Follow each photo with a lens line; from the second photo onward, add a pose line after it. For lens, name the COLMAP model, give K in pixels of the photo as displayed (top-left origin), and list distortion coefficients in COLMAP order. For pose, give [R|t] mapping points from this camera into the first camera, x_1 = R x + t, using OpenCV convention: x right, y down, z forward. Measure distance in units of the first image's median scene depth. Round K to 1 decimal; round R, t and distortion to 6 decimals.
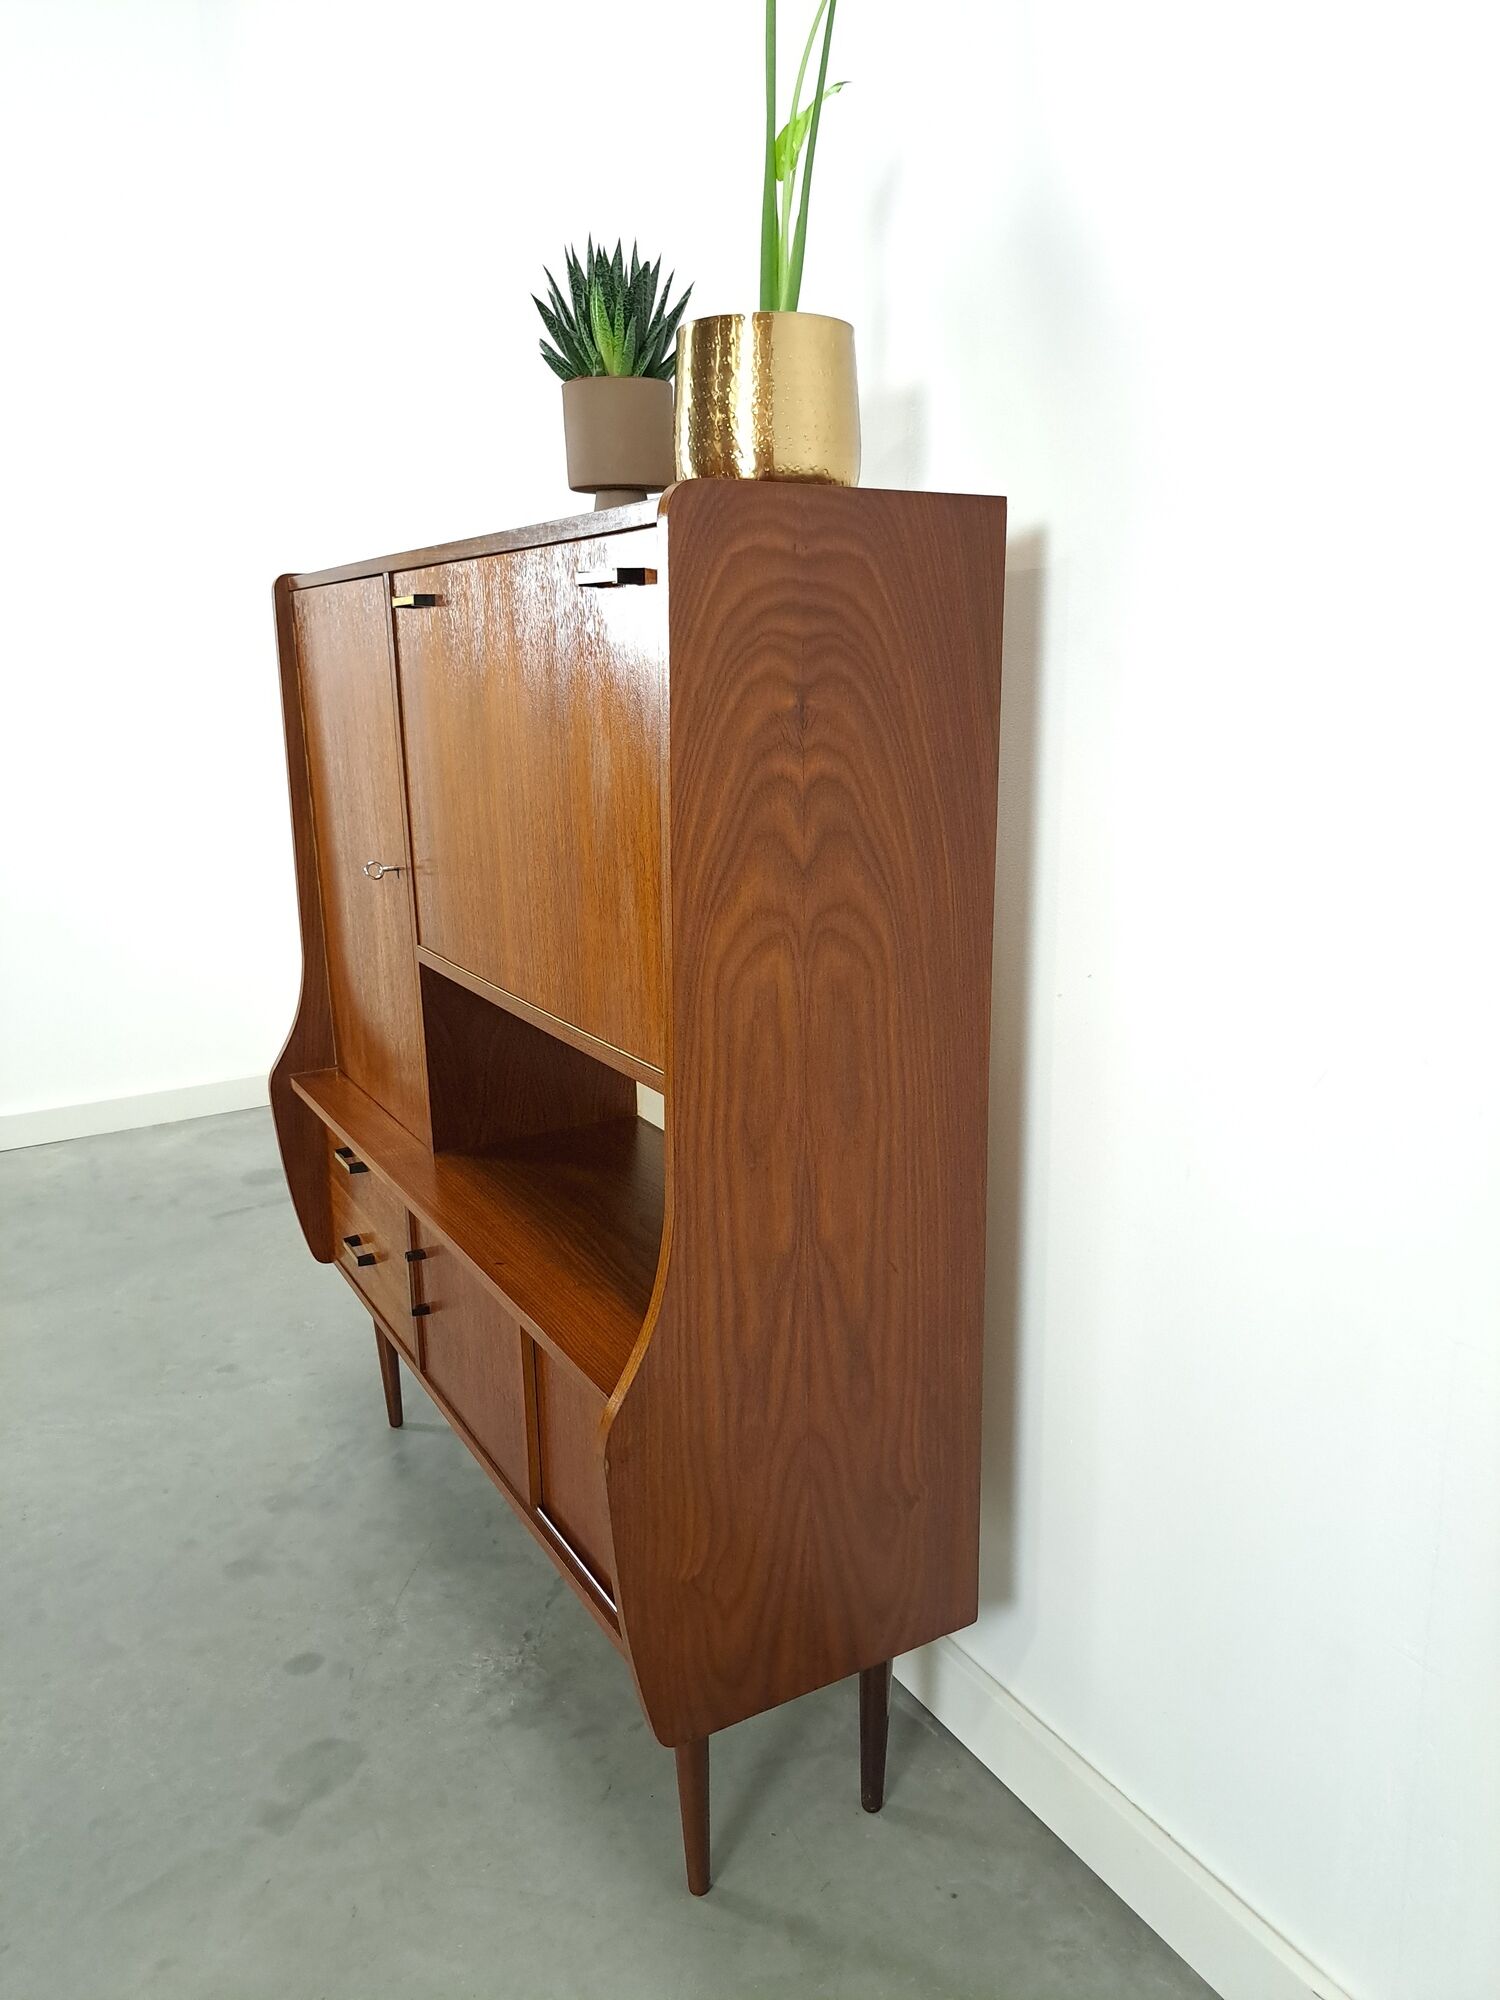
lens RADIAL K [[1418.4, 0, 754.7], [0, 1418.4, 1036.4], [0, 0, 1]] dist [0.075840, -0.064039]
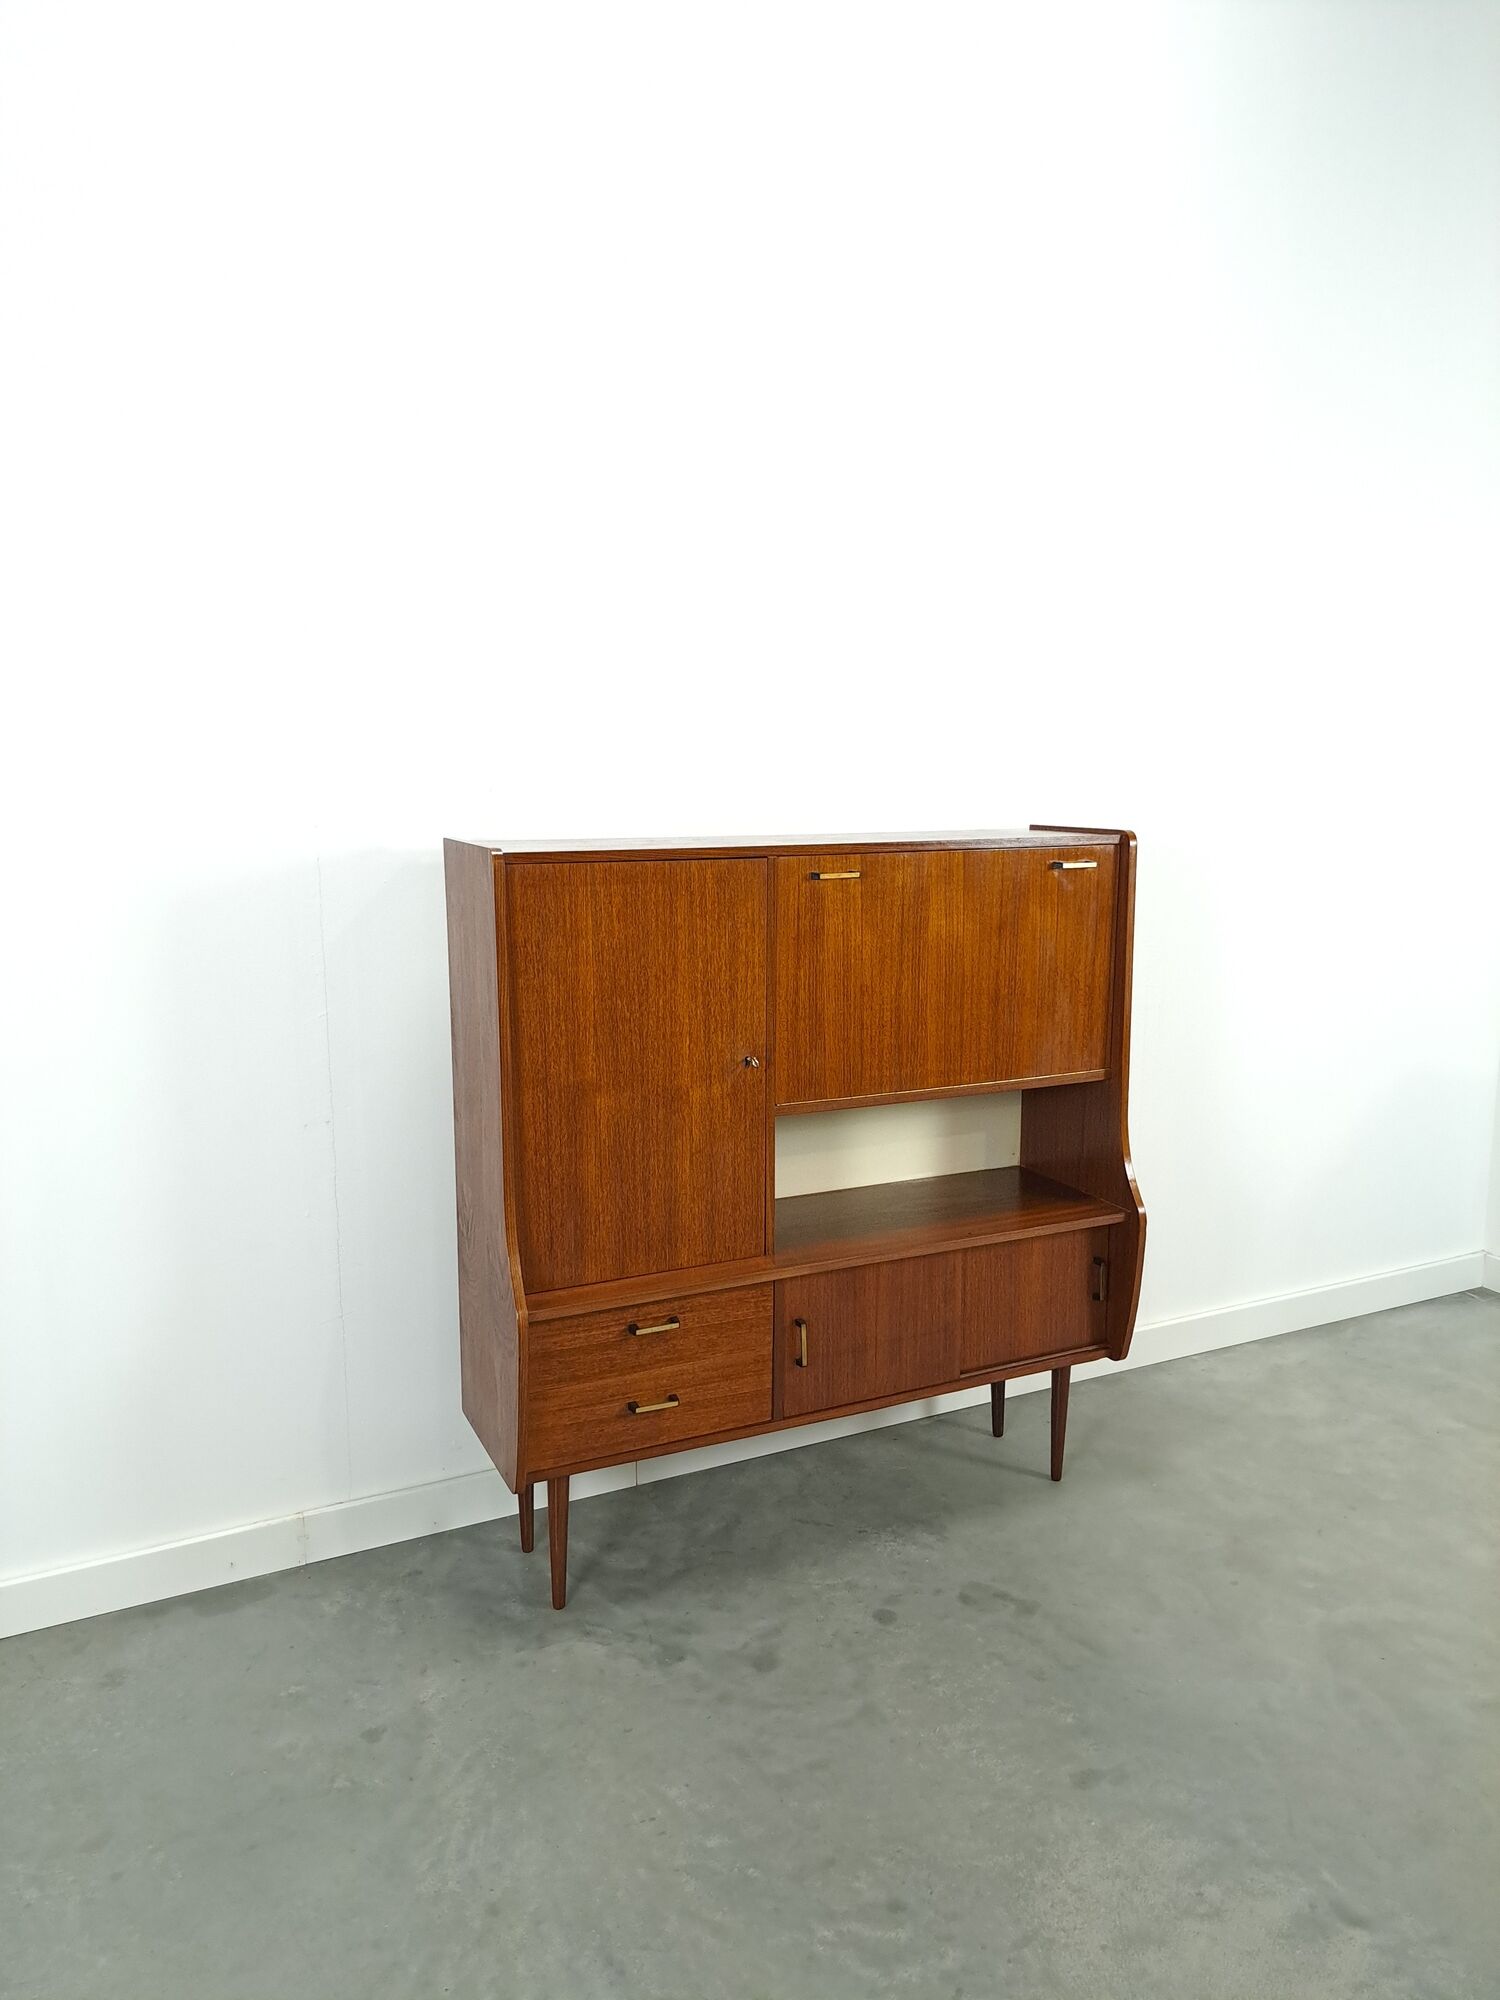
lens RADIAL K [[1438.4, 0, 740.5], [0, 1438.4, 1025.5], [0, 0, 1]] dist [0.076014, -0.080756]
pose [[0.094649, -0.172769, 0.980404, -1.828301], [0.250310, 0.957316, 0.144536, -0.399288], [-0.963528, 0.231725, 0.133855, 0.926420]]
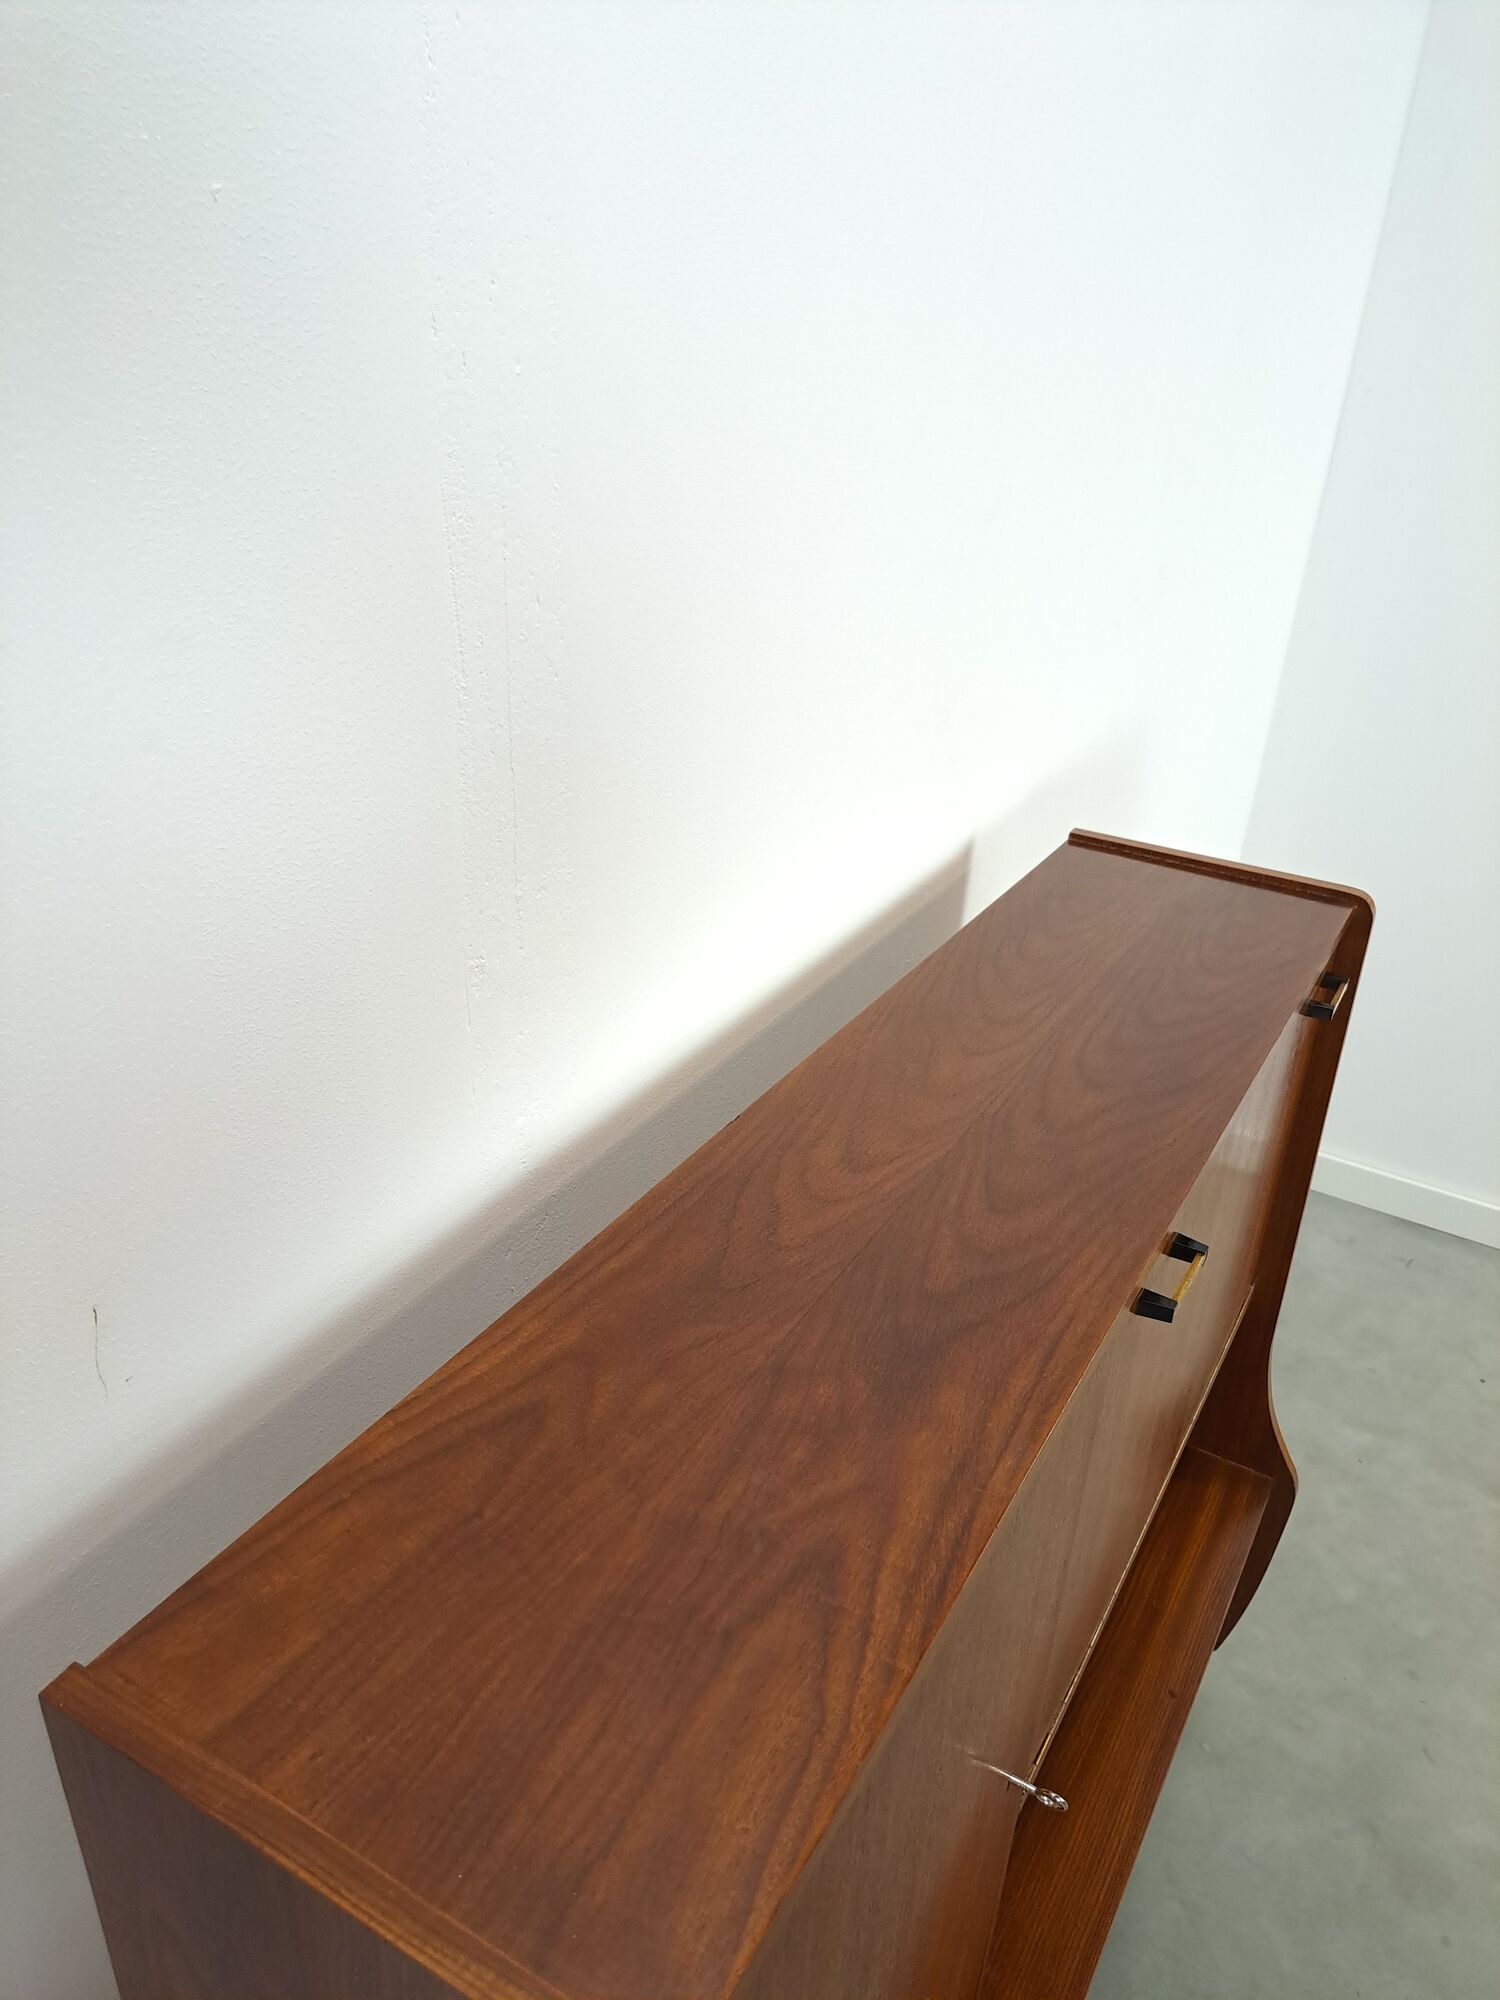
lens RADIAL K [[1460.2, 0, 755.9], [0, 1460.2, 1036.2], [0, 0, 1]] dist [0.011759, -0.002863]
pose [[-0.486414, -0.425932, 0.762878, -0.575344], [0.181673, 0.804742, 0.565141, -0.763367], [-0.854632, 0.413487, -0.314057, 1.297245]]
